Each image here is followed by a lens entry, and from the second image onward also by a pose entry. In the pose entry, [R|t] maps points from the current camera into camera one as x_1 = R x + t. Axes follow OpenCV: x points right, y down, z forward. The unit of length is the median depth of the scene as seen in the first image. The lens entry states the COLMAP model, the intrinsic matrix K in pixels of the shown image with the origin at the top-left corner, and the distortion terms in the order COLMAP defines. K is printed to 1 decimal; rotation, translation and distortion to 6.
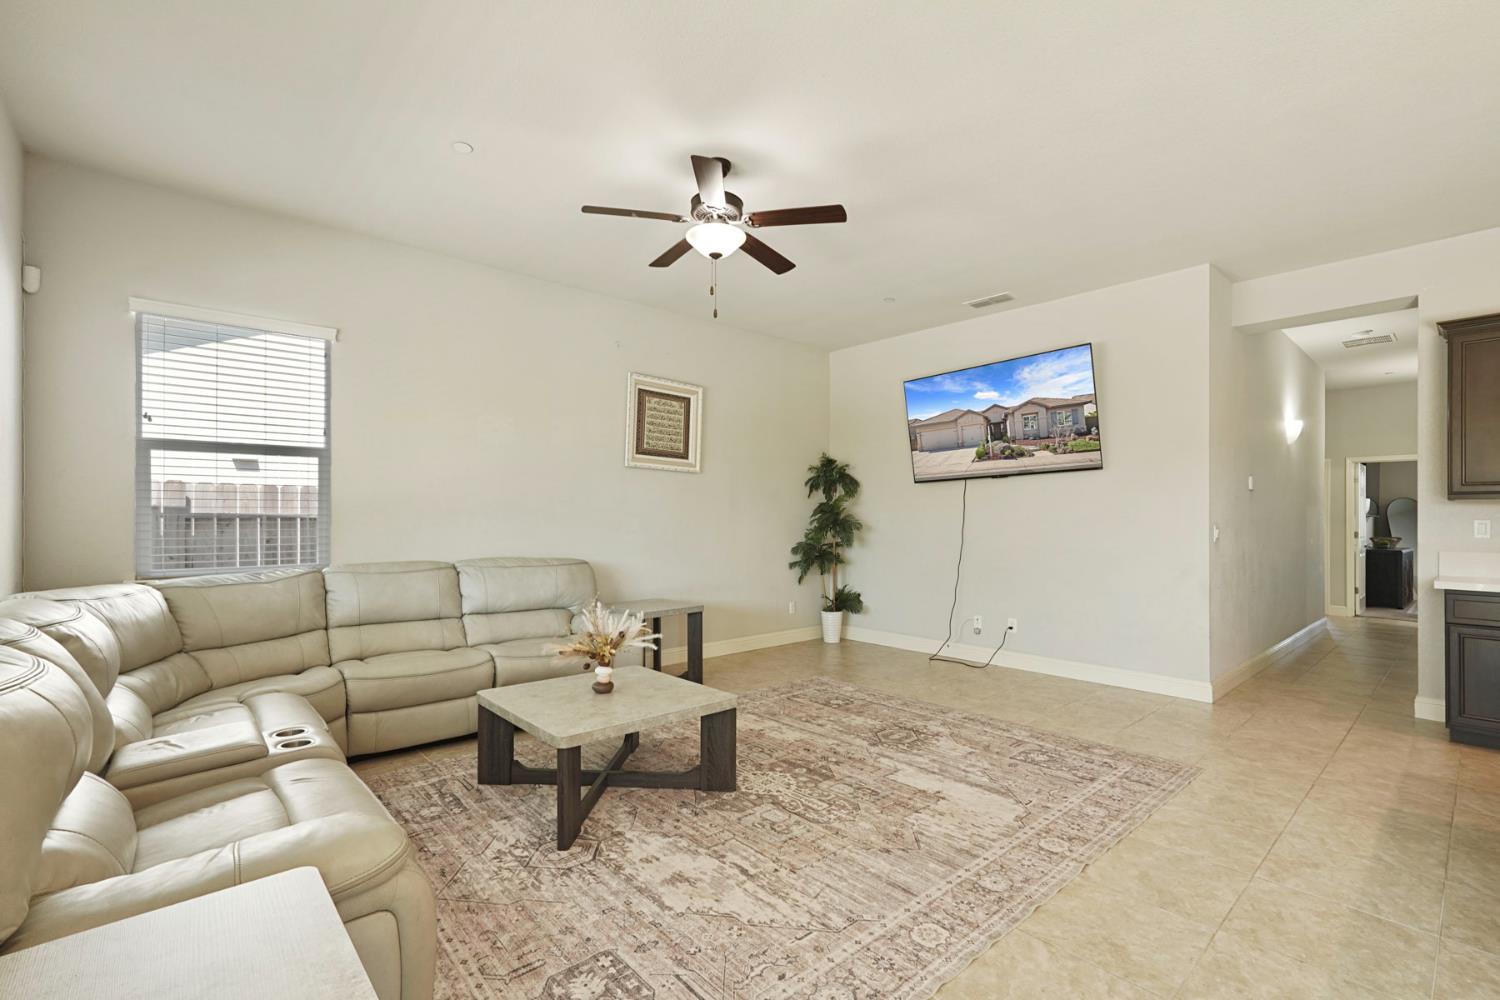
lens RADIAL K [[673.8, 0, 754.5], [0, 673.8, 513.9], [0, 0, 1]] dist [-0.010672, 0.005736]
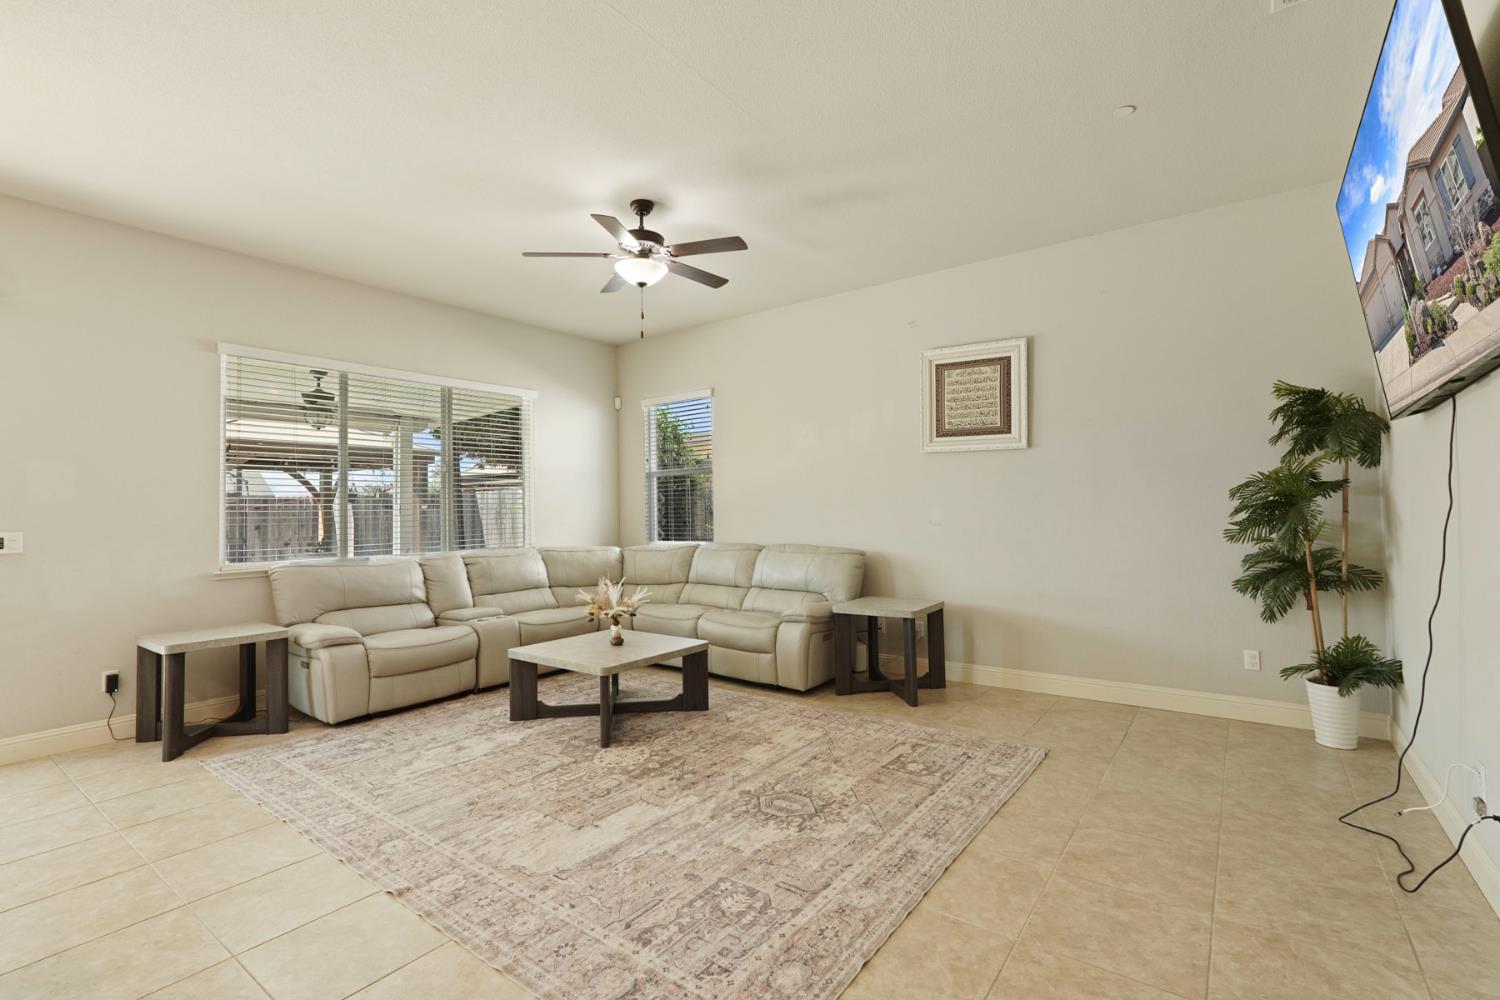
lens RADIAL K [[673.8, 0, 738.0], [0, 673.8, 497.5], [0, 0, 1]] dist [-0.010672, 0.005736]
pose [[0.187485, -0.026843, -0.981901, 0.944231], [0.025163, 0.999430, -0.022517, 0.006499], [0.981945, -0.020486, 0.188053, 0.817969]]
